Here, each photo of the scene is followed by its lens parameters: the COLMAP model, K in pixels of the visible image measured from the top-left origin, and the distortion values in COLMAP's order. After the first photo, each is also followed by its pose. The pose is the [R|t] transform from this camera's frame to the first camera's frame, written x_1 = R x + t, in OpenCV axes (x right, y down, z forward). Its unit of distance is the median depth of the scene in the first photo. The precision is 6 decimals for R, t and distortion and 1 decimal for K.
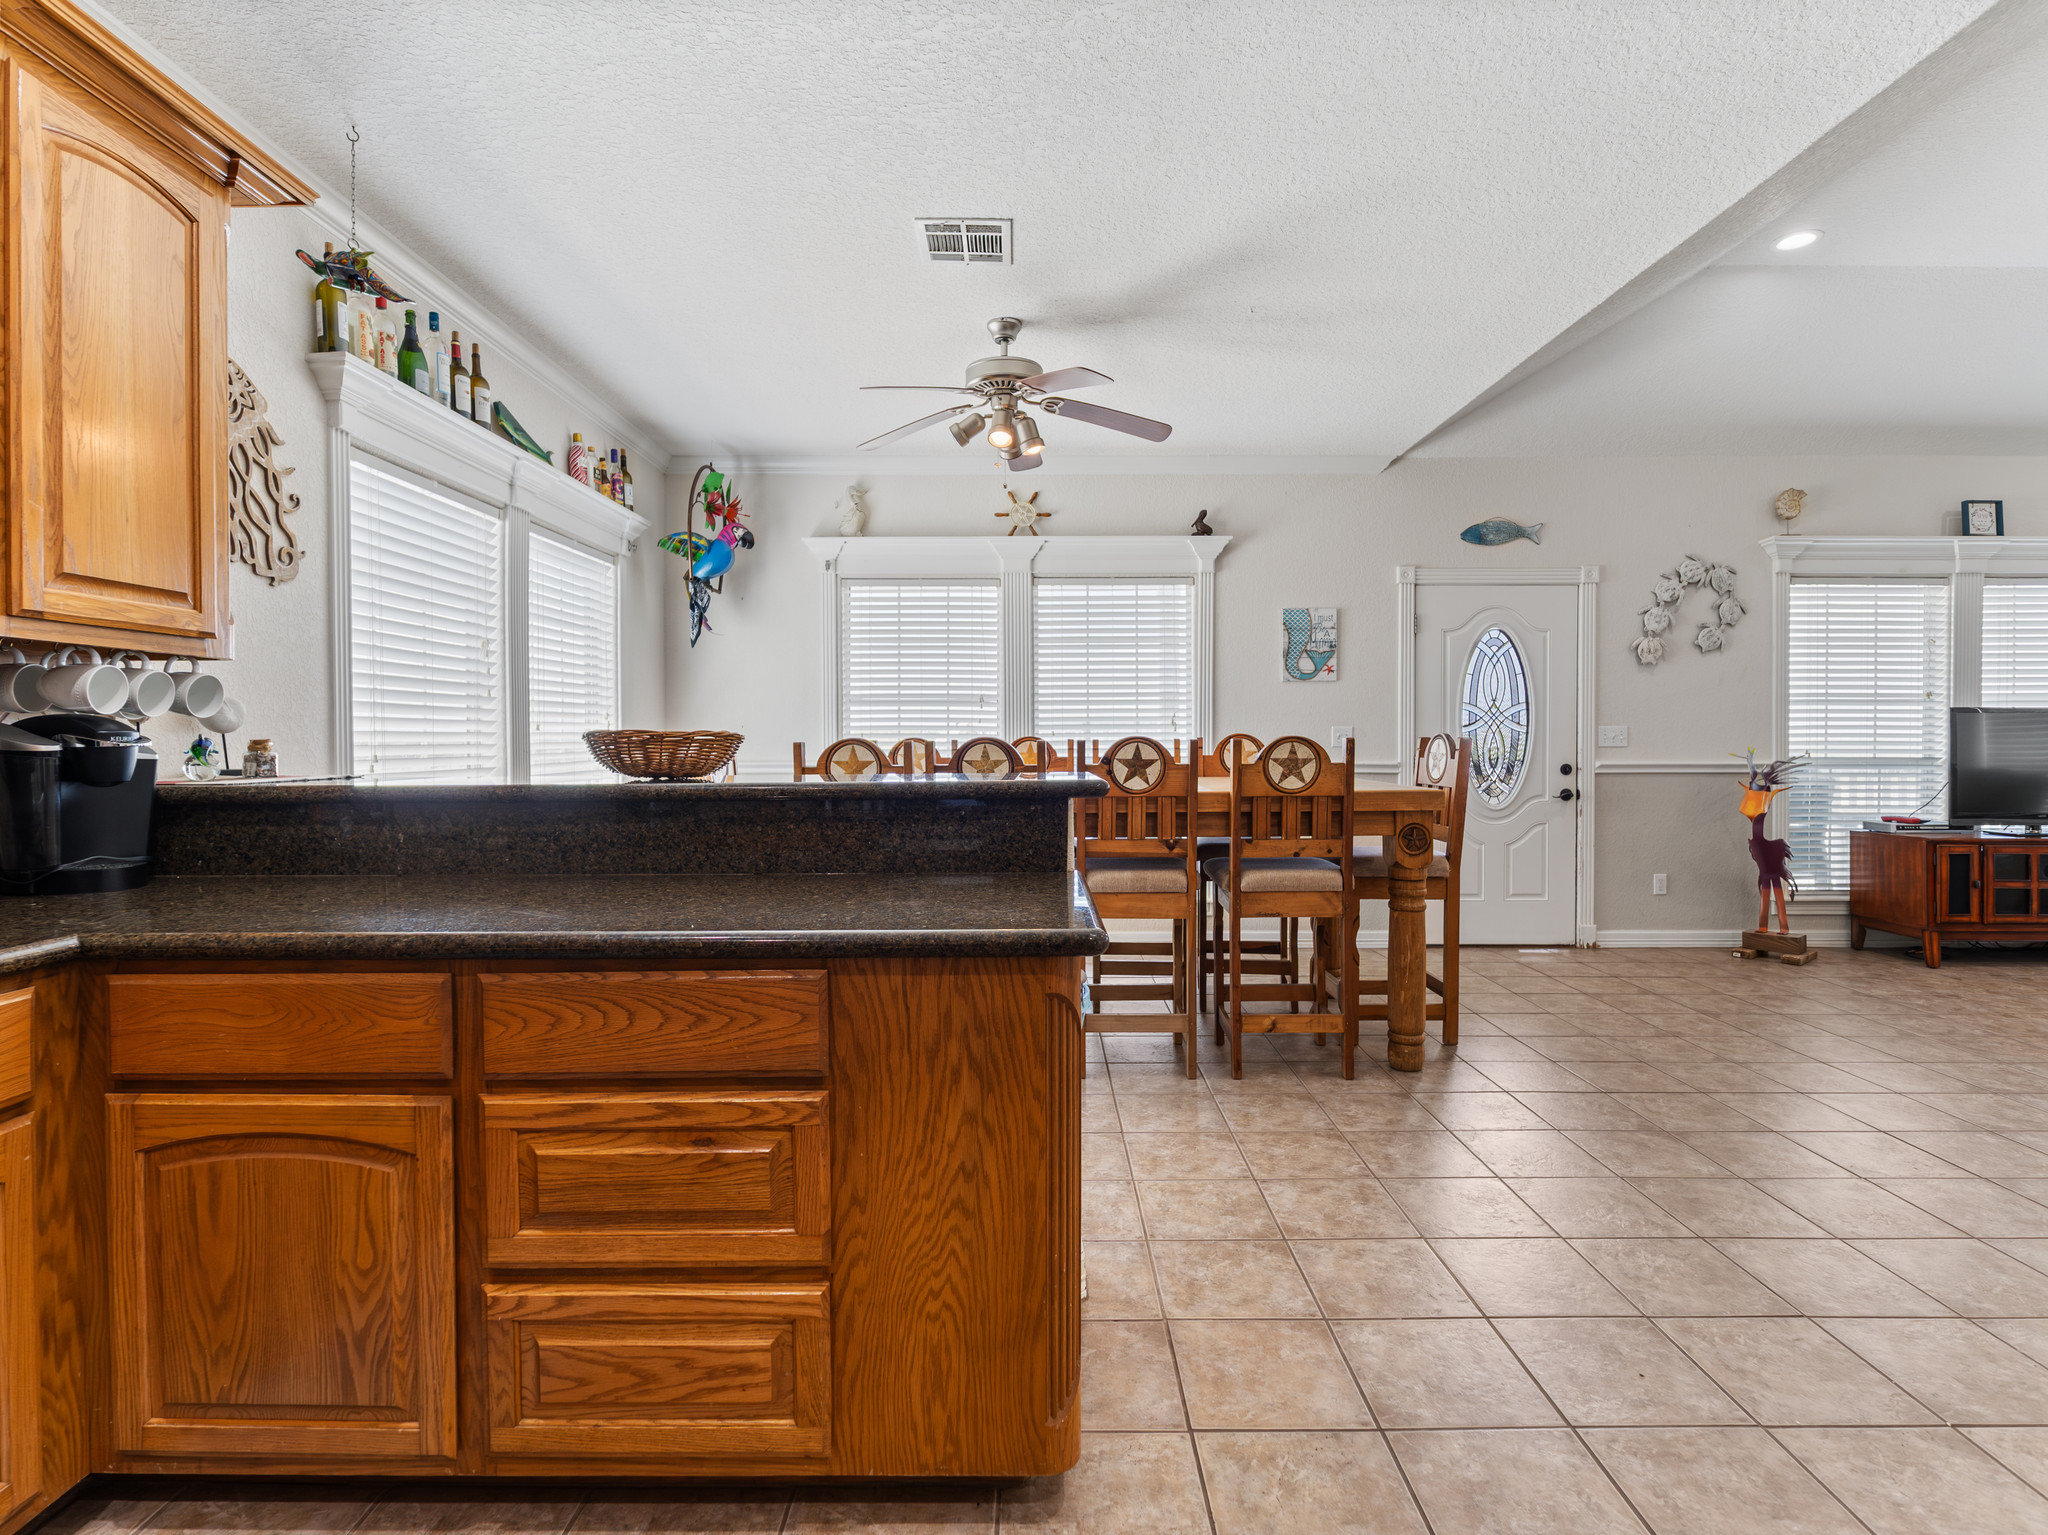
lens RADIAL K [[1014.2, 0, 1028.3], [0, 1014.2, 747.5], [0, 0, 1]] dist [-0.011106, 0.002363]
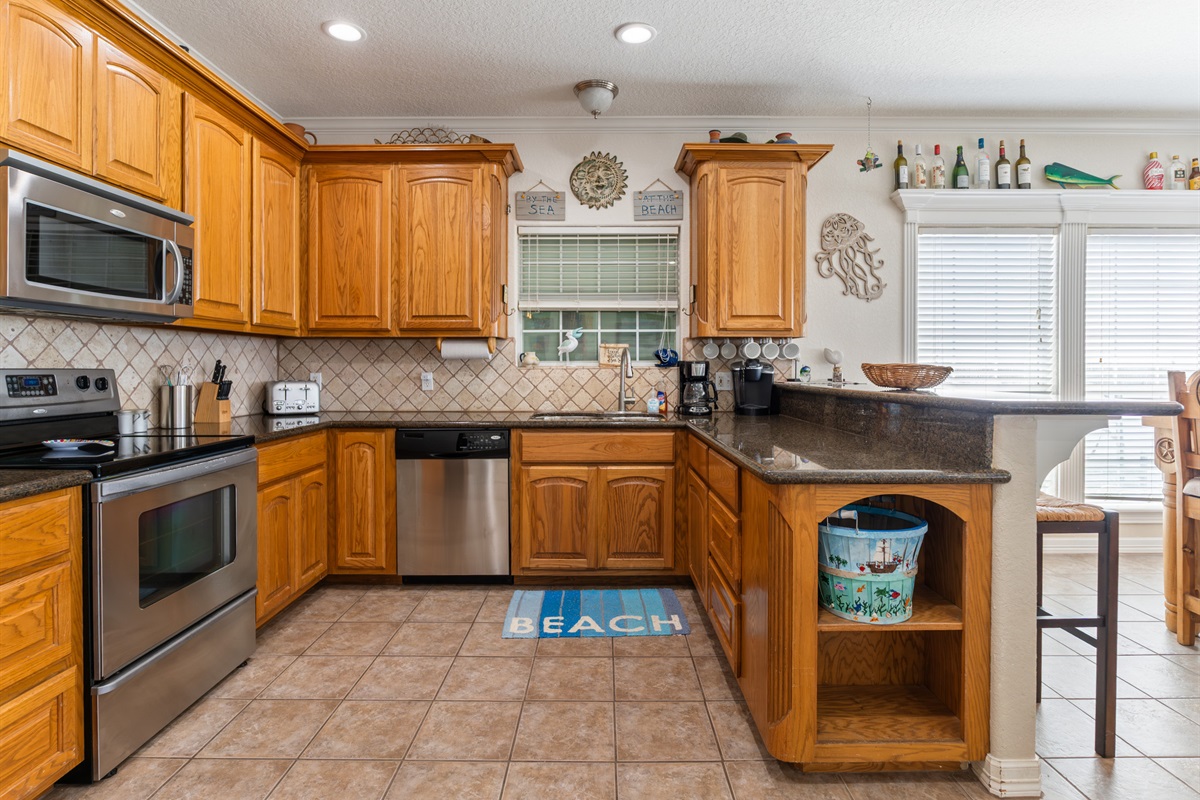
lens RADIAL K [[596.0, 0, 597.1], [0, 596.0, 369.0], [0, 0, 1]] dist [-0.009939, 0.003835]
pose [[-0.000645, 0.009206, -0.999957, 0.554054], [-0.012015, 0.999885, 0.009213, -0.007105], [0.999928, 0.012020, -0.000534, 0.320407]]
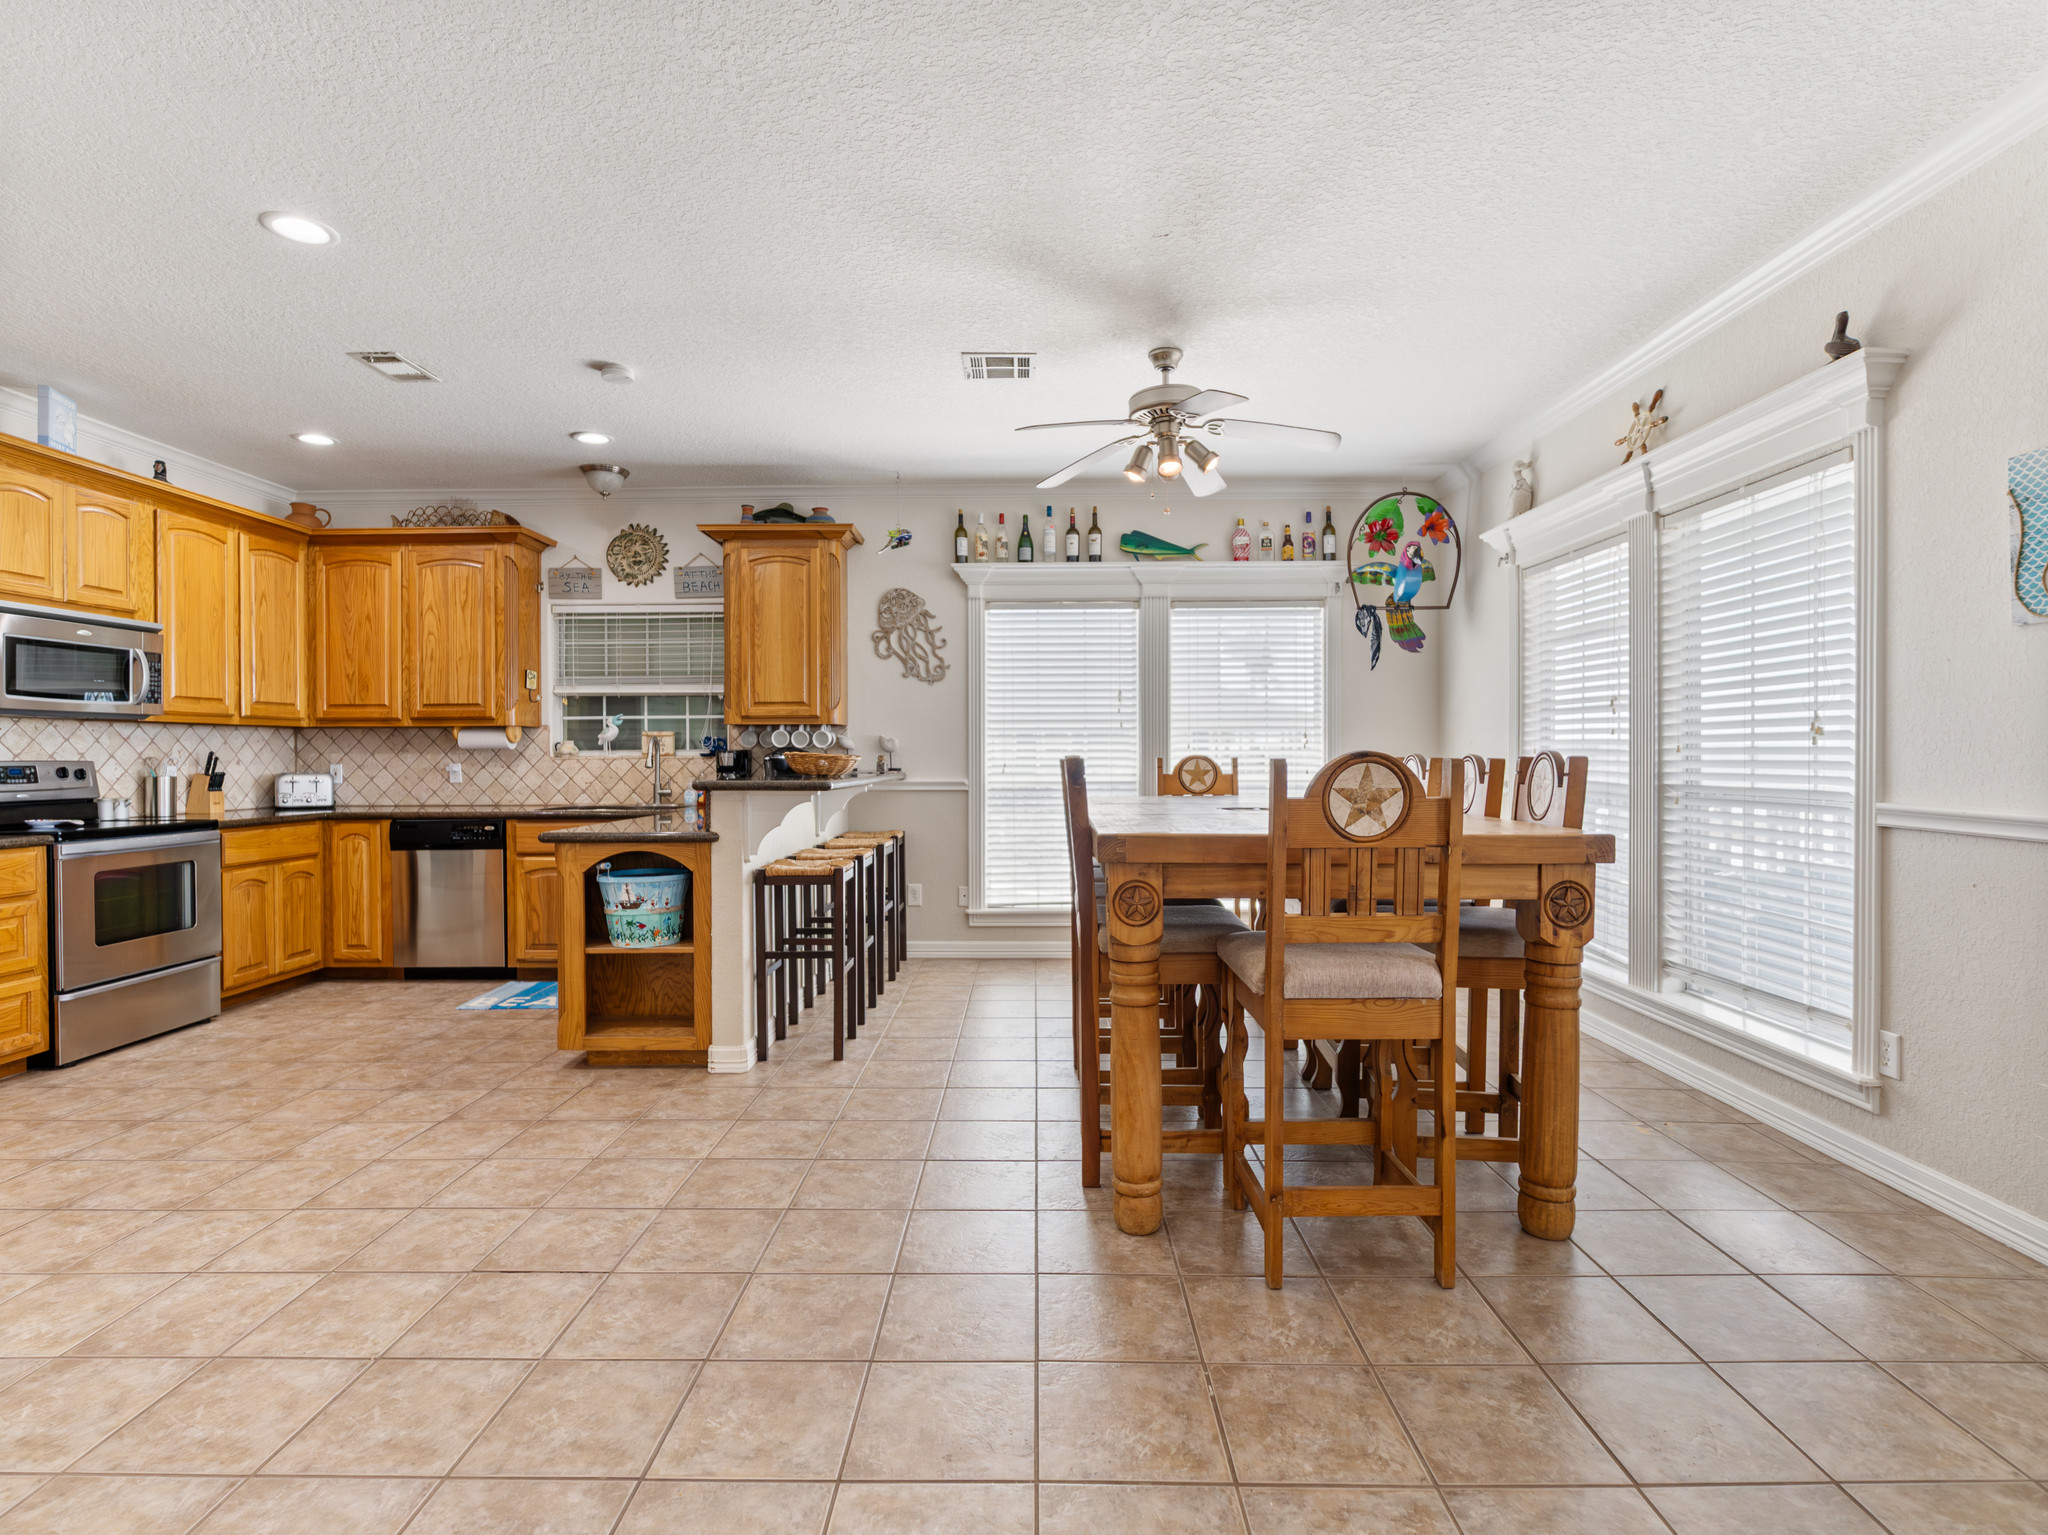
lens RADIAL K [[1014.2, 0, 1023.7], [0, 1014.2, 761.9], [0, 0, 1]] dist [-0.011106, 0.002363]
pose [[-0.010371, 0.011297, -0.999882, 1.232082], [-0.006910, 0.999911, 0.011369, -0.017108], [0.999922, 0.007027, -0.010292, 1.058961]]
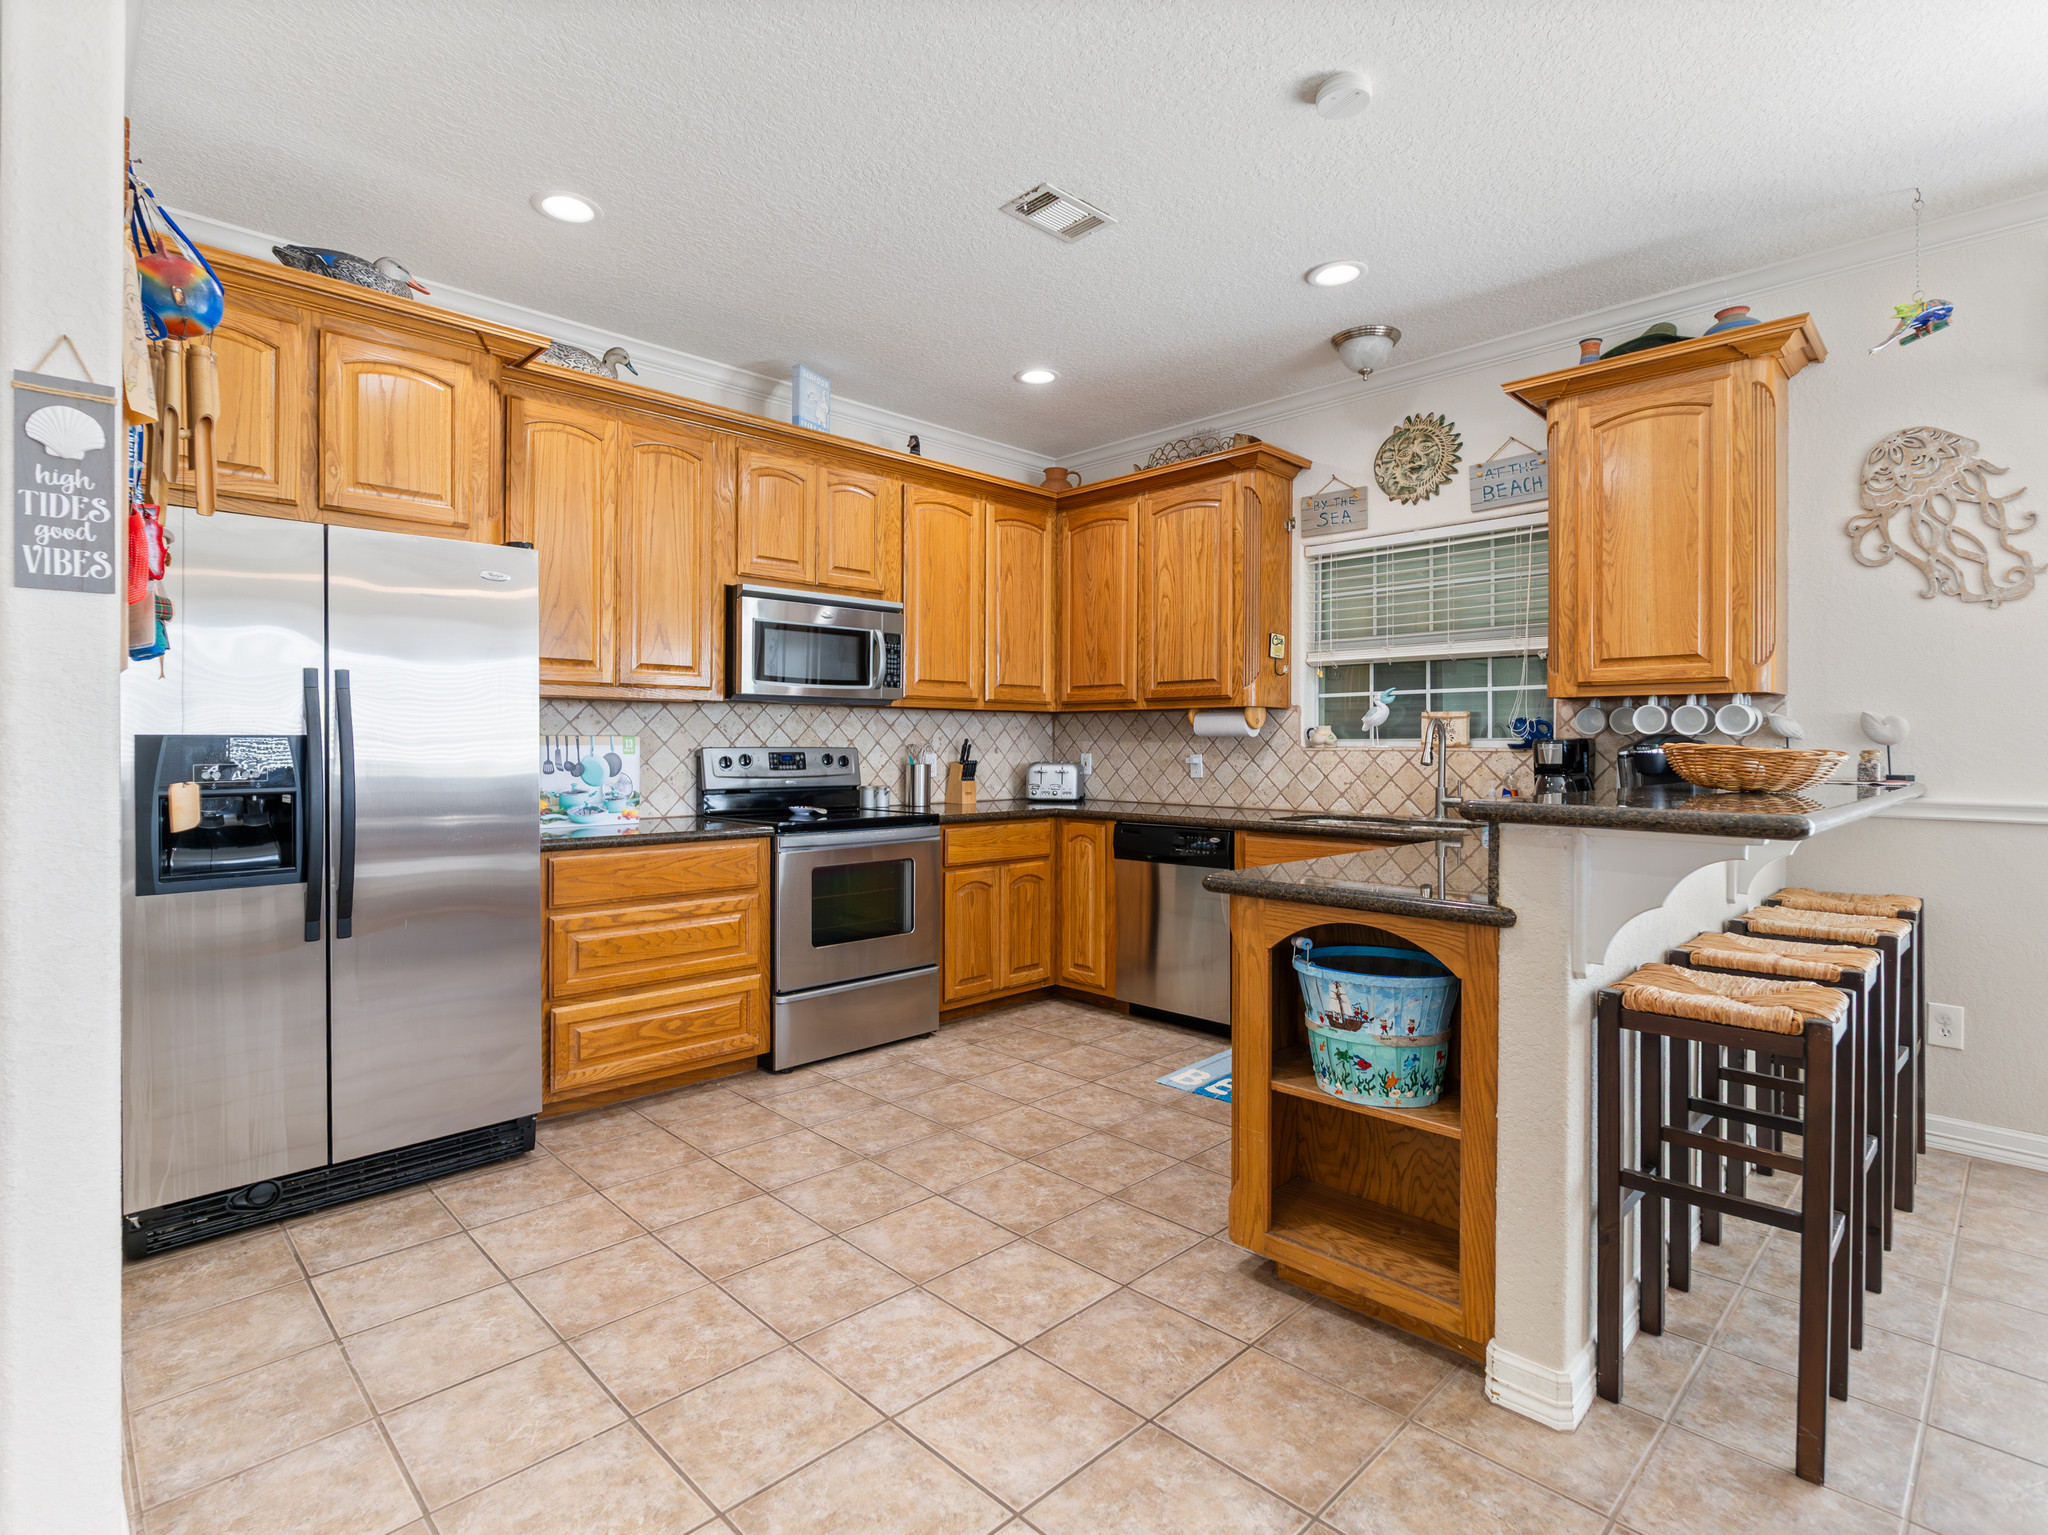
lens RADIAL K [[1014.2, 0, 1024.5], [0, 1014.2, 744.3], [0, 0, 1]] dist [-0.011106, 0.002363]
pose [[-0.709502, 0.002326, -0.704699, 0.640353], [-0.007900, 0.999905, 0.011254, -0.015877], [0.704659, 0.013552, -0.709417, 0.896324]]
